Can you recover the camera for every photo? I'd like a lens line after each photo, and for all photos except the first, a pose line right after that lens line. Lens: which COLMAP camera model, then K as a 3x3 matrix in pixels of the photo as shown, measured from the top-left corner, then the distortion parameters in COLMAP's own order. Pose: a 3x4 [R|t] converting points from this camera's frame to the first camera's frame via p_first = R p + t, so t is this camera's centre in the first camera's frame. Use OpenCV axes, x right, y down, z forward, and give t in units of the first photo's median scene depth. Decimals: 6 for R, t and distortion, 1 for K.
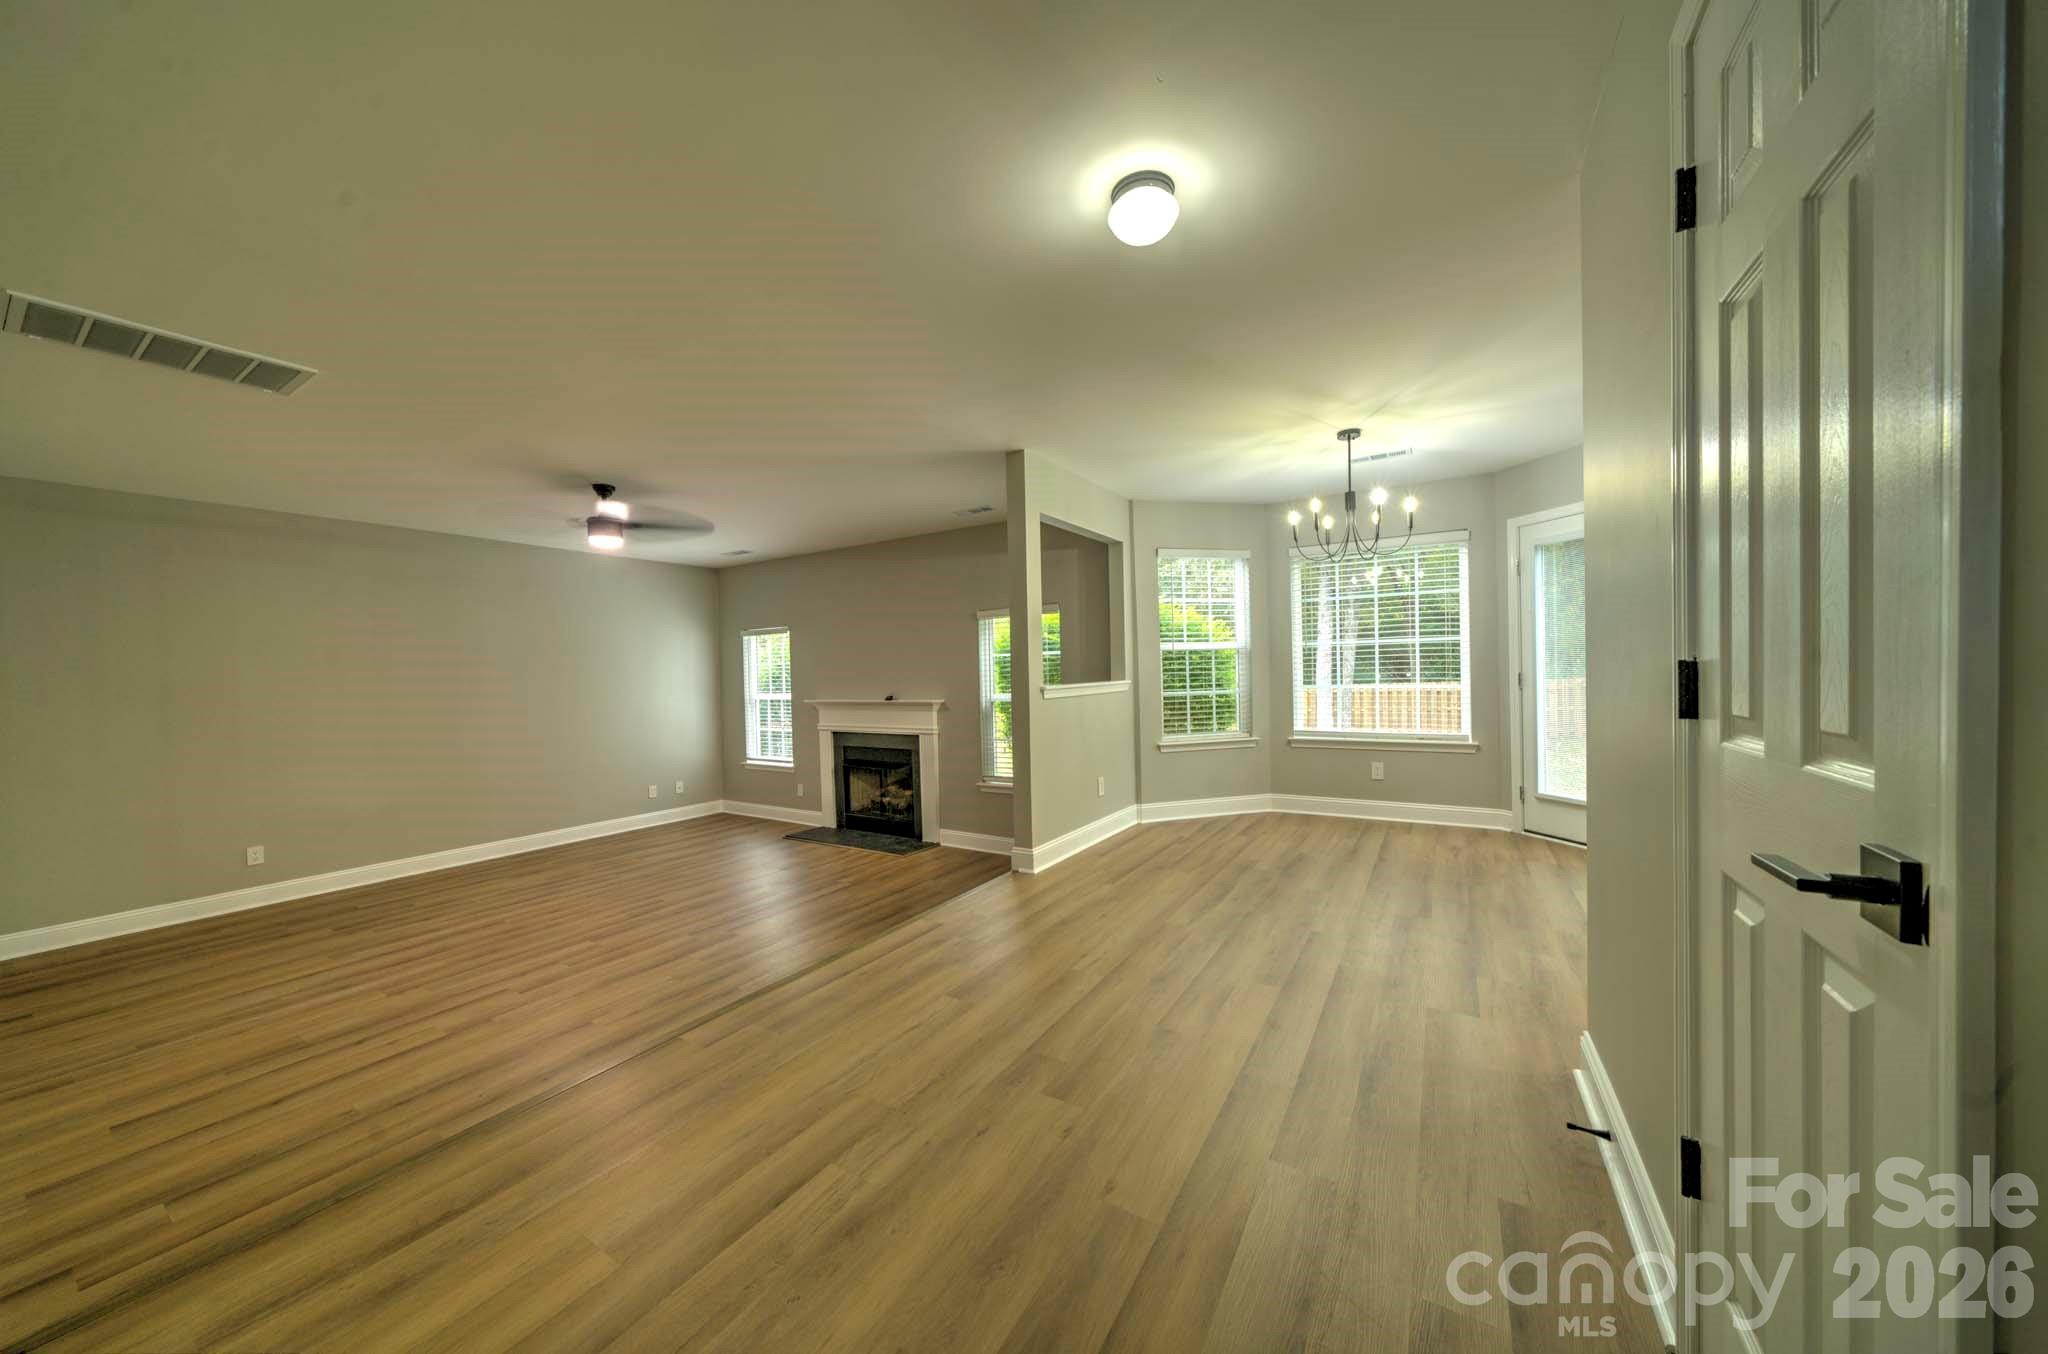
lens RADIAL K [[694.6, 0, 1047.7], [0, 694.6, 681.7], [0, 0, 1]] dist [0.001106, 0.000385]
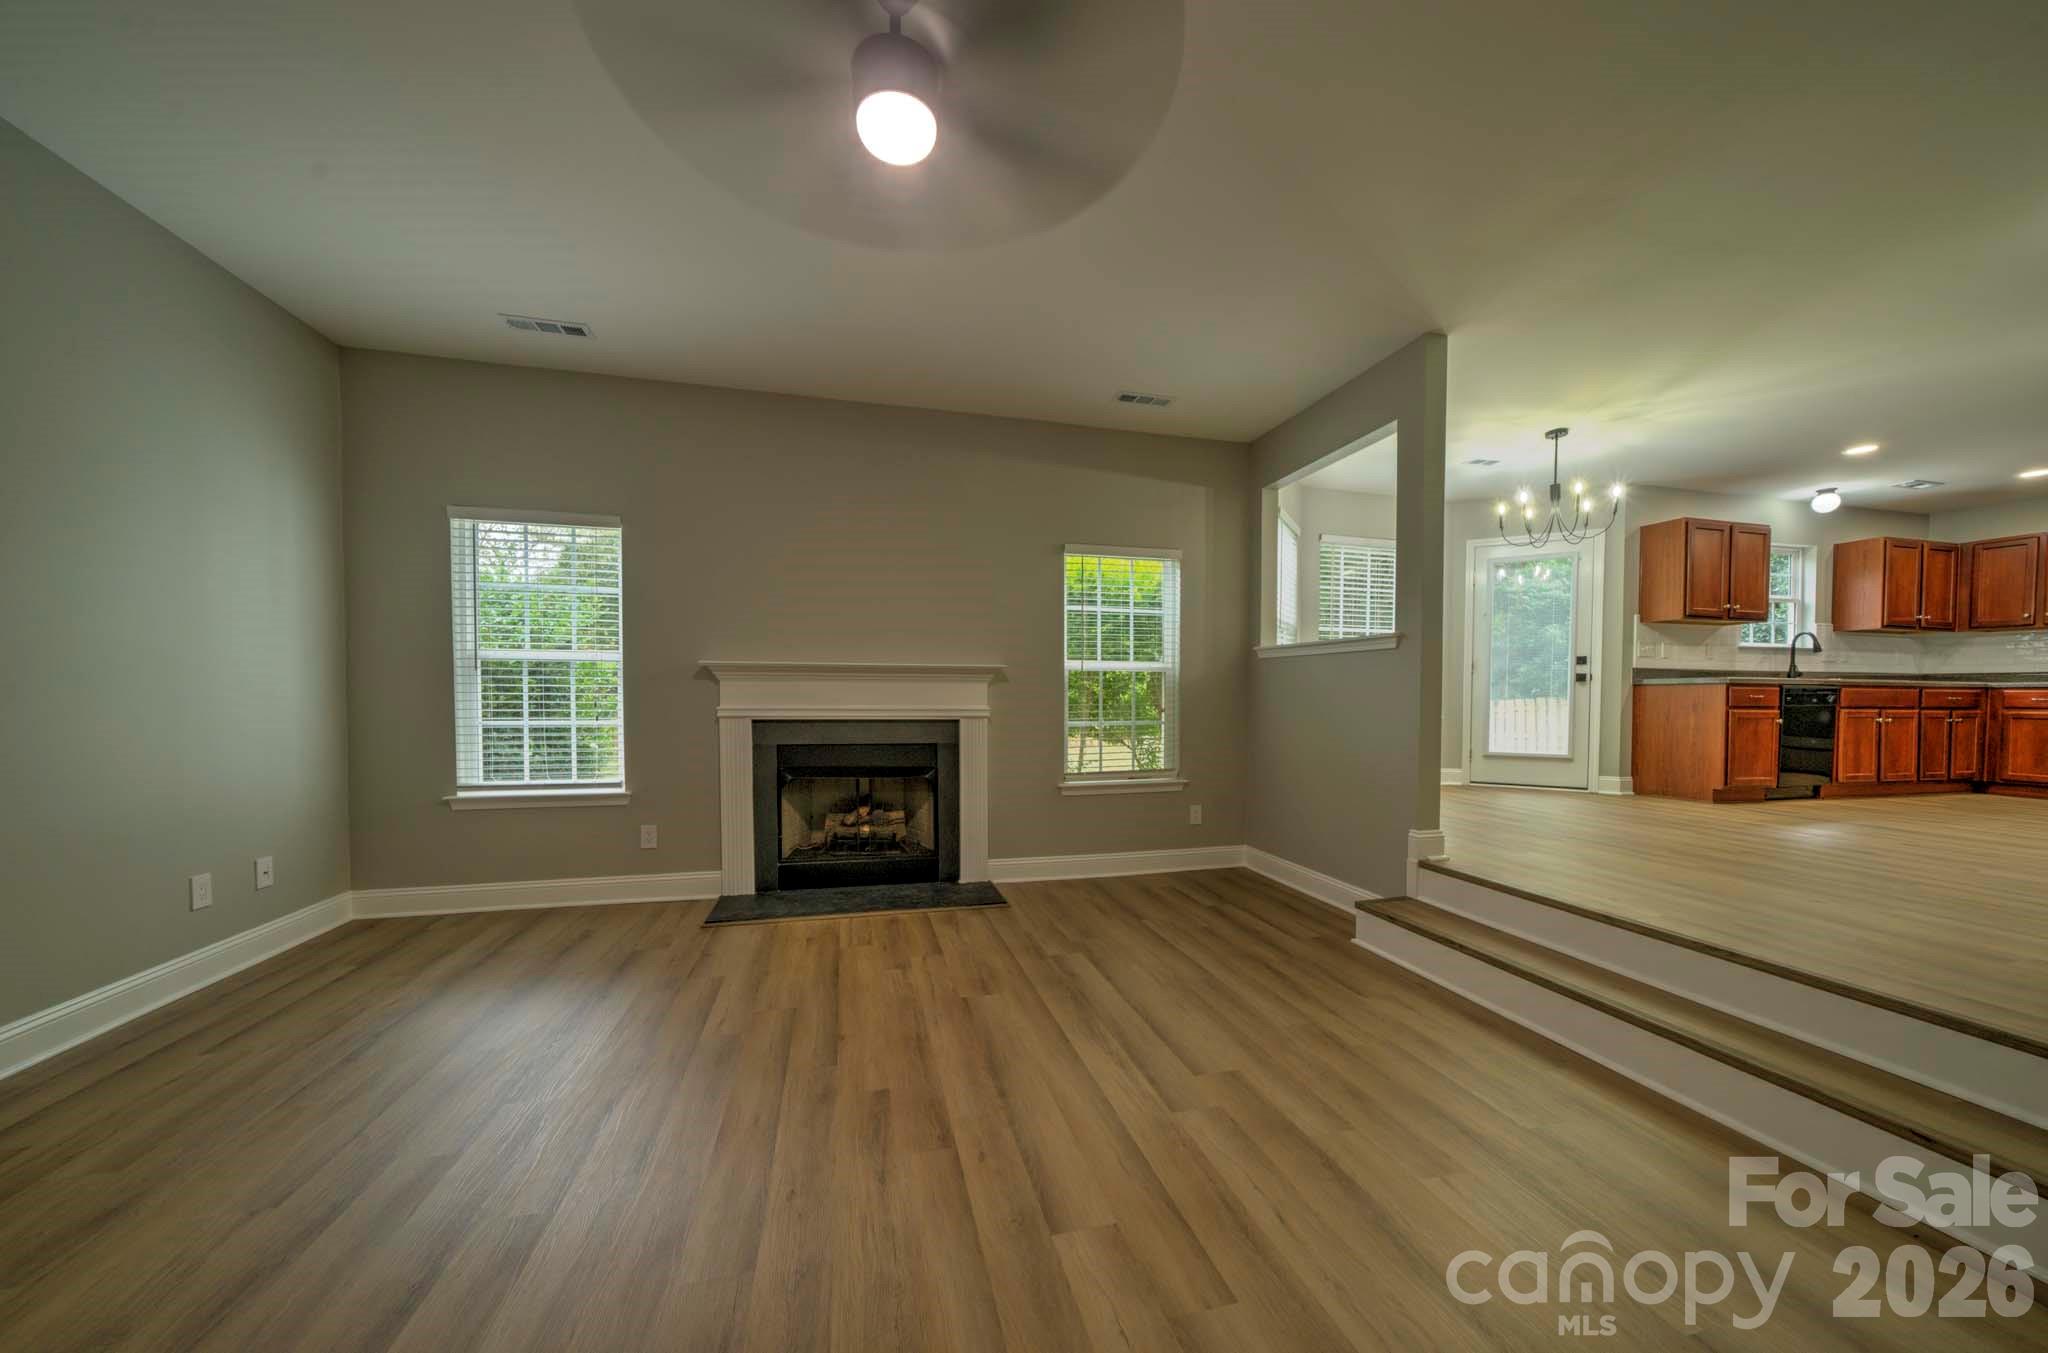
lens RADIAL K [[694.6, 0, 1037.5], [0, 694.6, 723.4], [0, 0, 1]] dist [0.001106, 0.000385]
pose [[0.693711, -0.001759, 0.720251, -0.573507], [-0.012623, 0.999814, 0.014600, 0.066354], [-0.720143, -0.019220, 0.693560, 0.476877]]
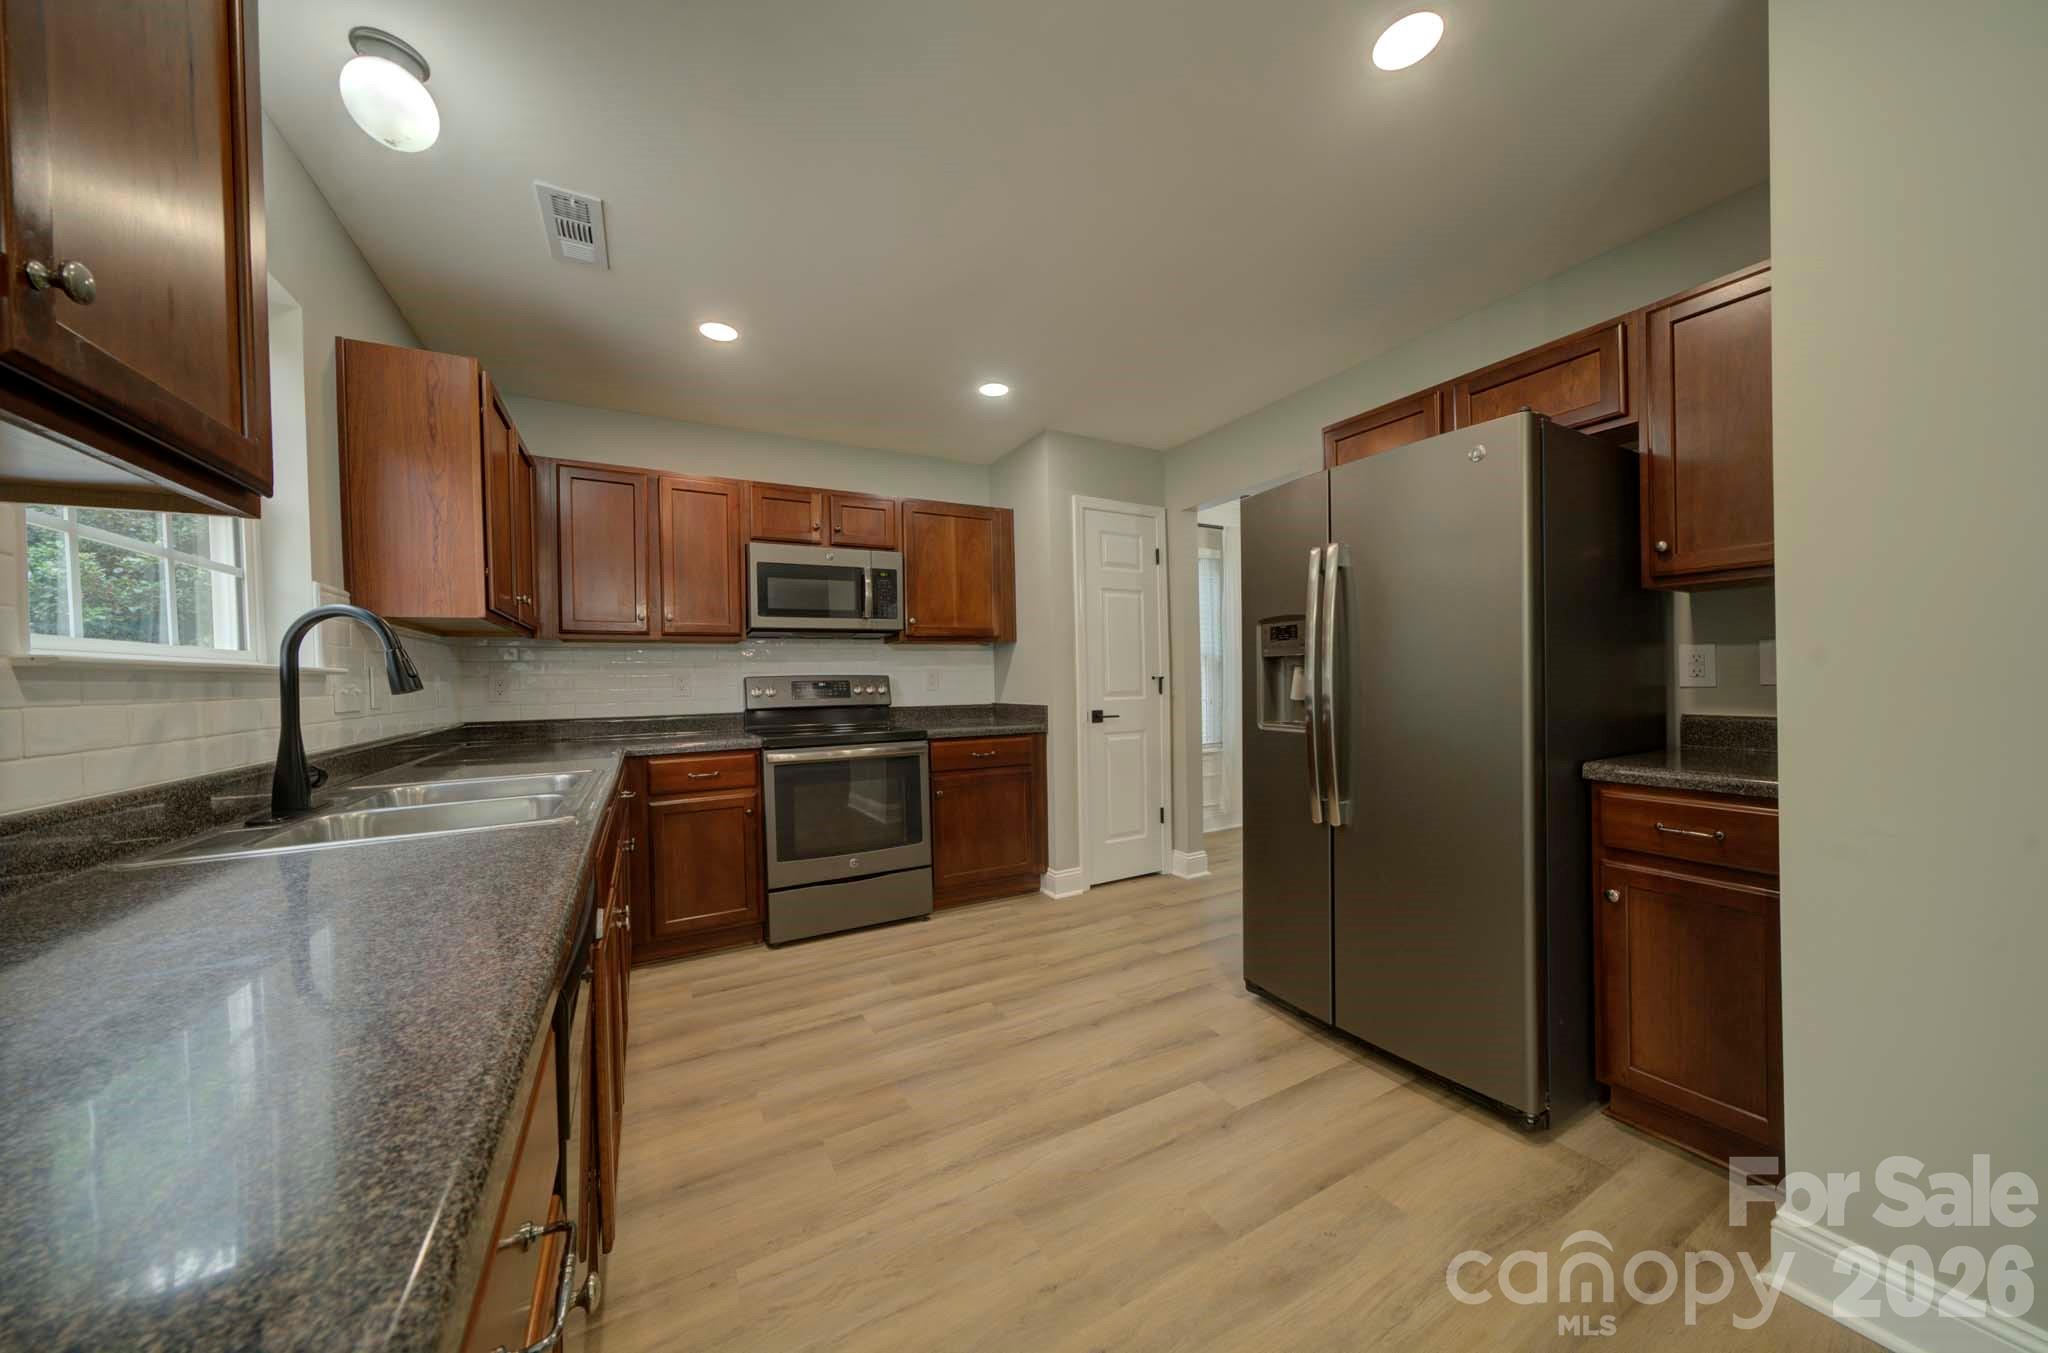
lens RADIAL K [[694.6, 0, 1027.1], [0, 694.6, 684.8], [0, 0, 1]] dist [0.001106, 0.000385]
pose [[-0.862605, 0.029028, 0.505045, 0.465077], [0.036718, 0.999312, 0.005277, -0.019616], [-0.504544, 0.023097, -0.863077, 0.470015]]
